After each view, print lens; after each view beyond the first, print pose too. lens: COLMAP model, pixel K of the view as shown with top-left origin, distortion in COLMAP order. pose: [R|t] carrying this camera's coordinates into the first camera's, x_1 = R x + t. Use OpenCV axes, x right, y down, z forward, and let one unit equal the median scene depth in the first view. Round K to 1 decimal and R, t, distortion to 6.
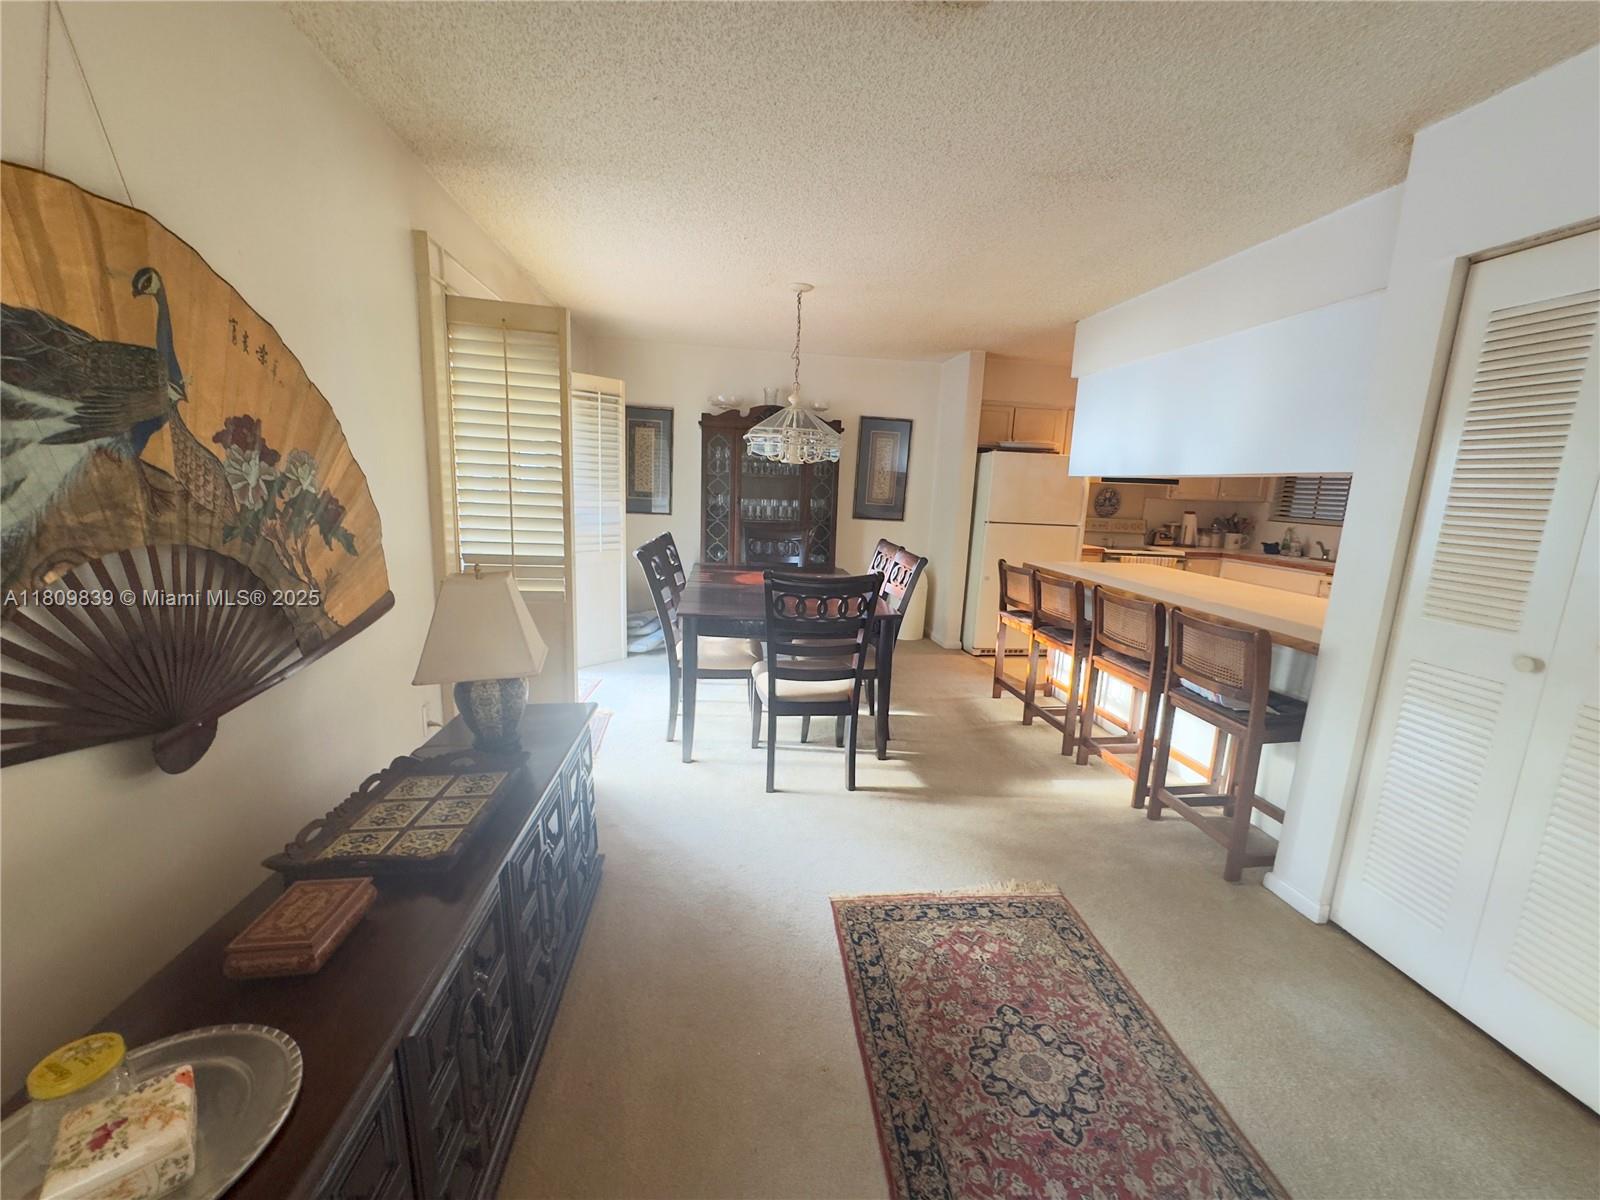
lens RADIAL K [[641.6, 0, 800.0], [0, 641.6, 600.0], [0, 0, 1]] dist [0.000802, 0.000134]
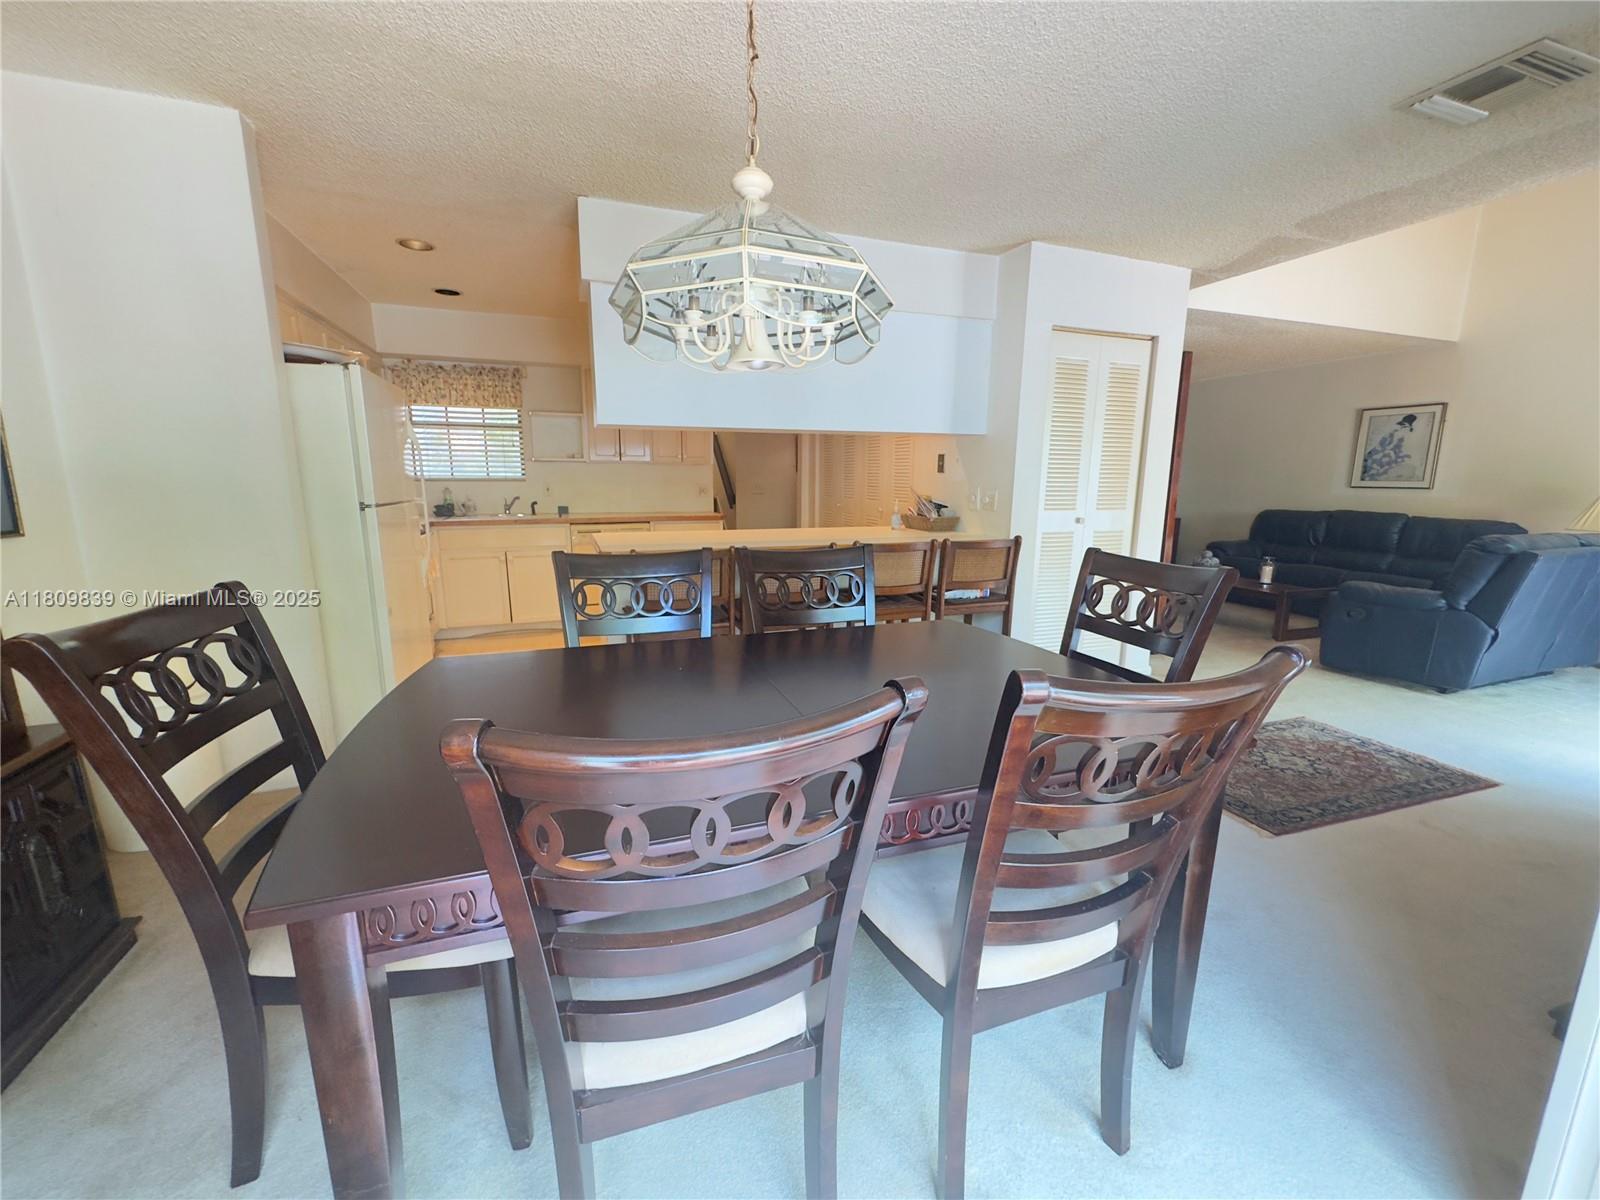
lens RADIAL K [[641.6, 0, 800.0], [0, 641.6, 600.0], [0, 0, 1]] dist [0.000802, 0.000134]
pose [[-0.237706, -0.221983, 0.945632, -0.821740], [0.165687, 0.950002, 0.264659, -0.375581], [-0.957102, 0.219590, -0.189042, 2.276738]]
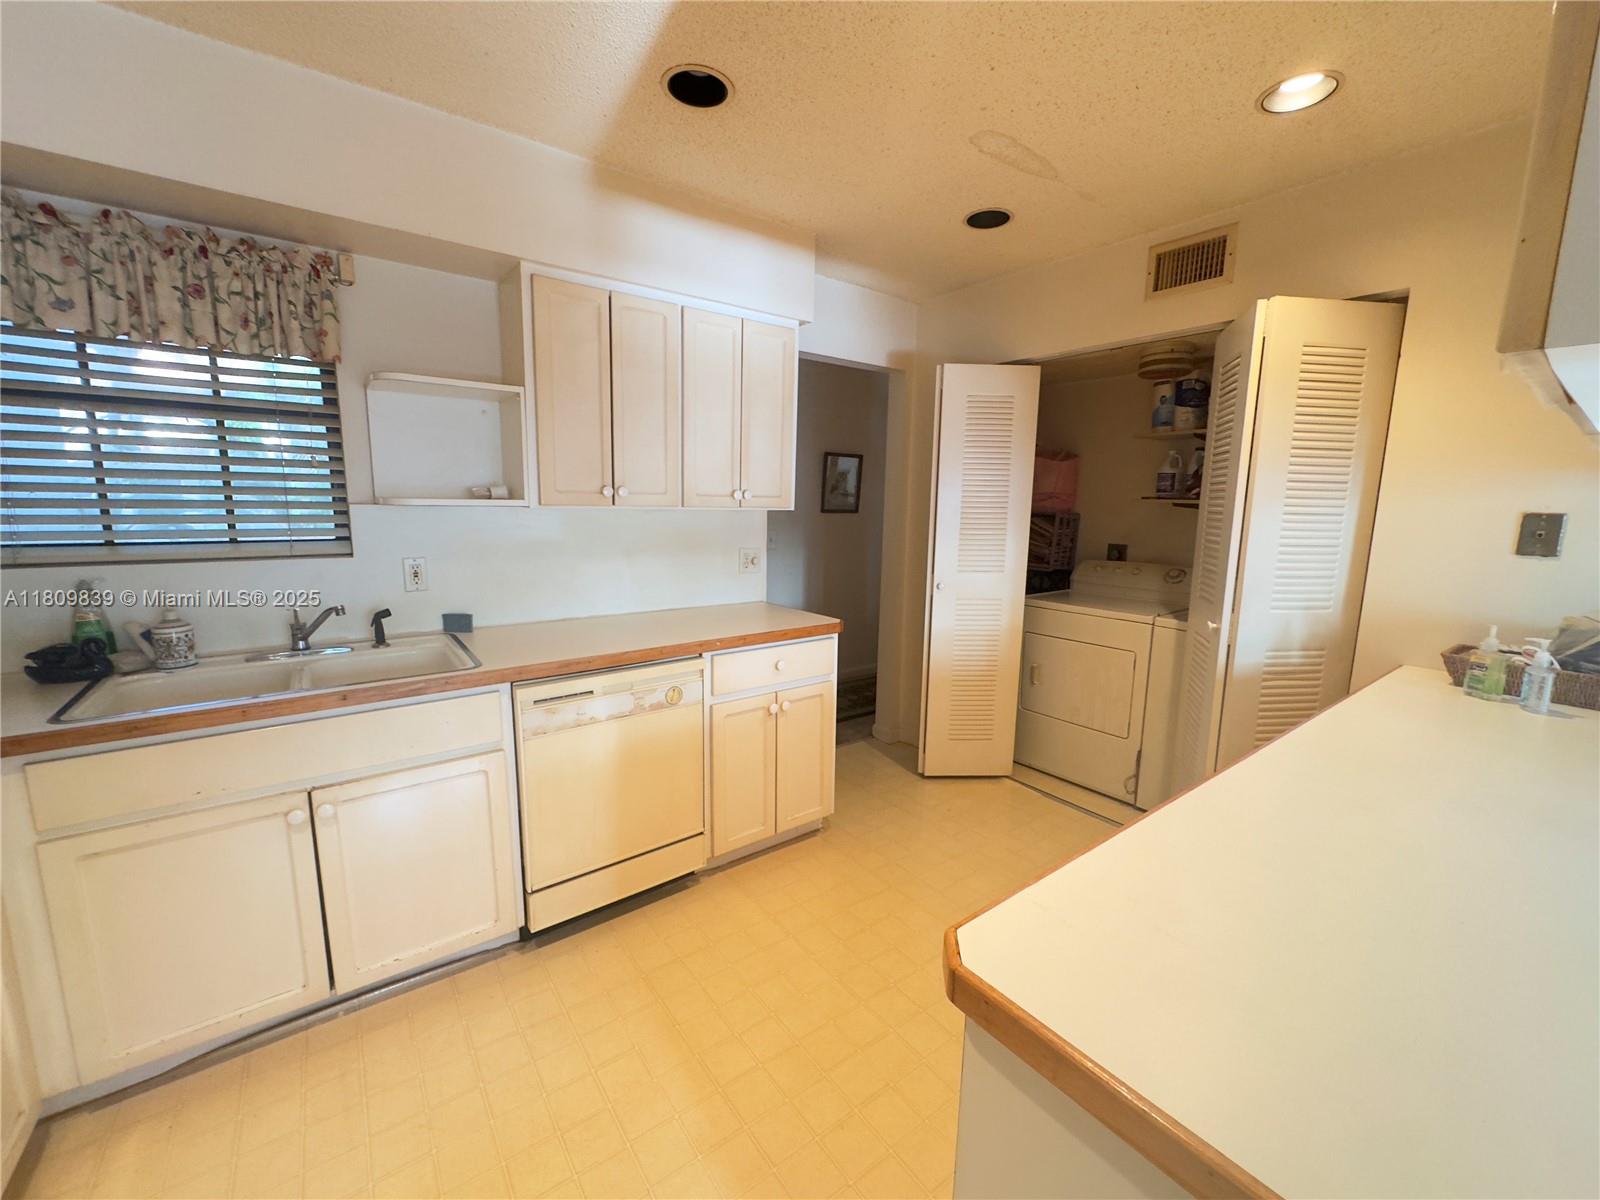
lens RADIAL K [[641.6, 0, 800.0], [0, 641.6, 600.0], [0, 0, 1]] dist [0.000802, 0.000134]
pose [[-0.506706, -0.176071, 0.843948, 1.154495], [0.124525, 0.953710, 0.273735, -0.464919], [-0.853078, 0.243796, -0.461326, 2.701869]]
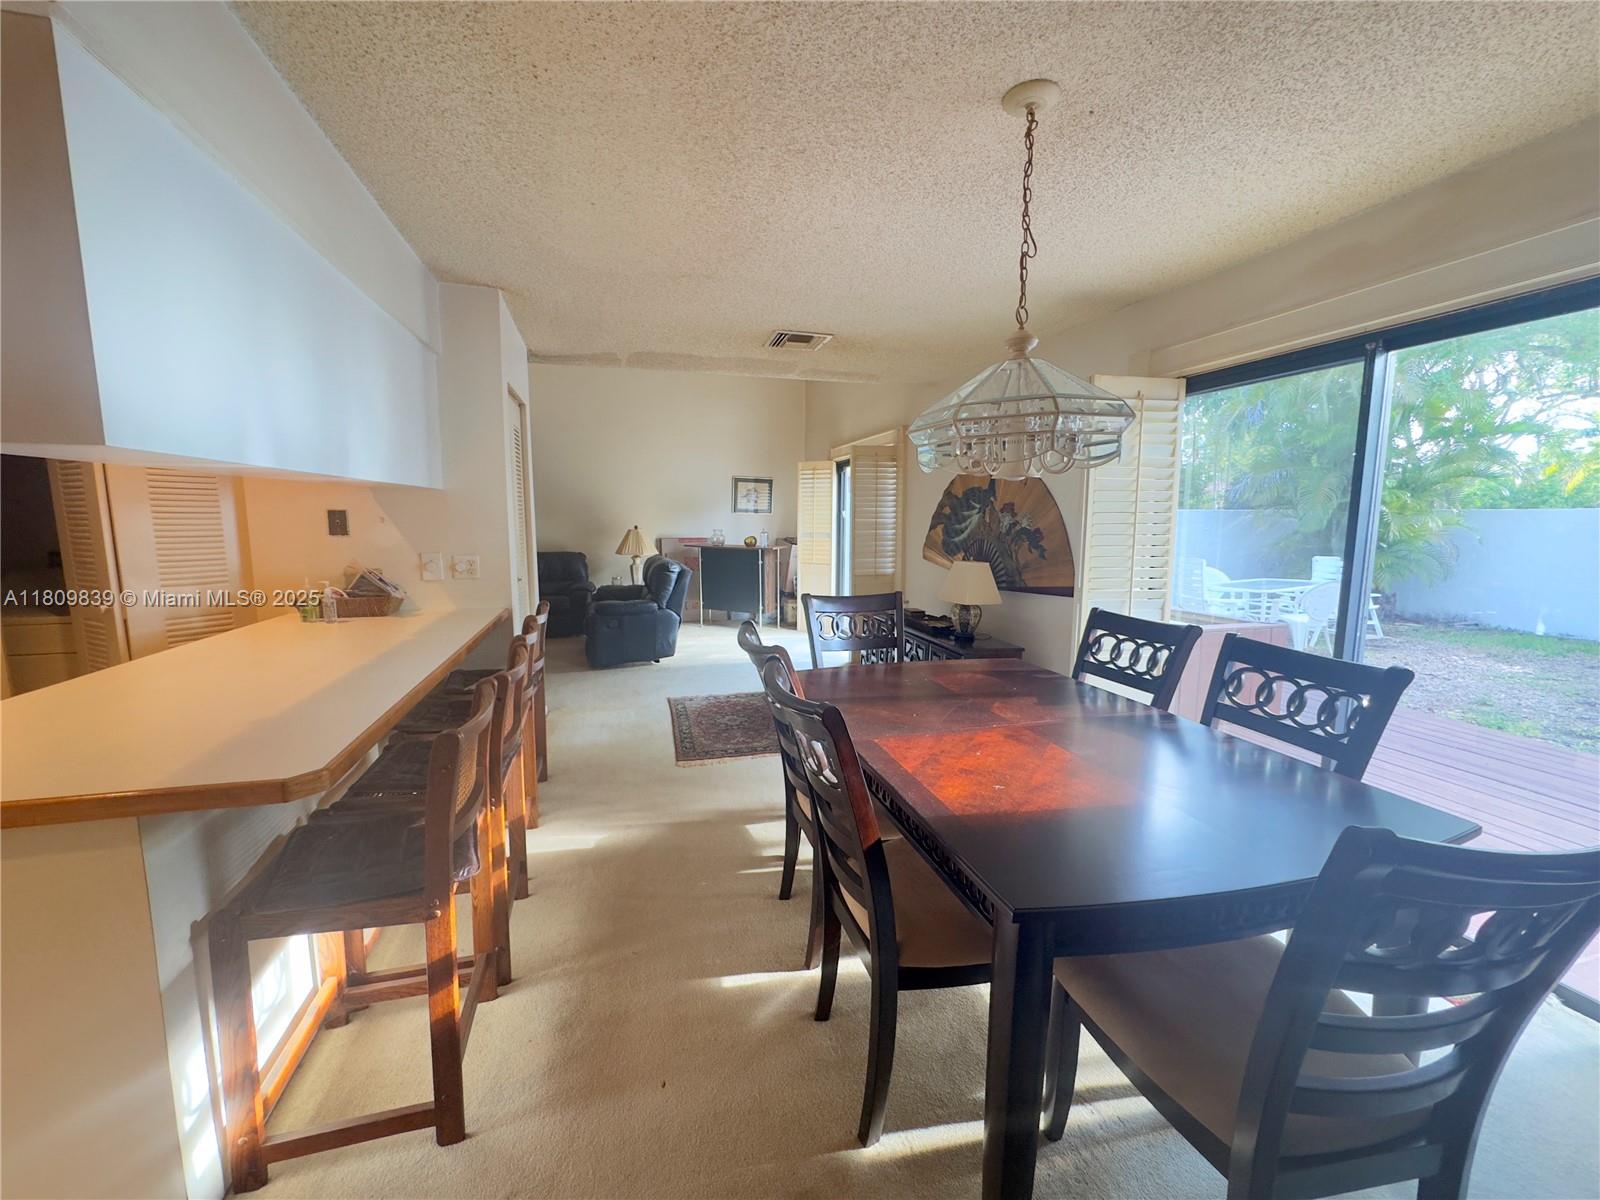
lens RADIAL K [[641.6, 0, 800.0], [0, 641.6, 600.0], [0, 0, 1]] dist [0.000802, 0.000134]
pose [[-0.986378, -0.023561, -0.162797, 0.479118], [-0.072785, 0.950045, 0.303507, -0.558158], [0.147514, 0.311222, -0.938819, 3.090098]]
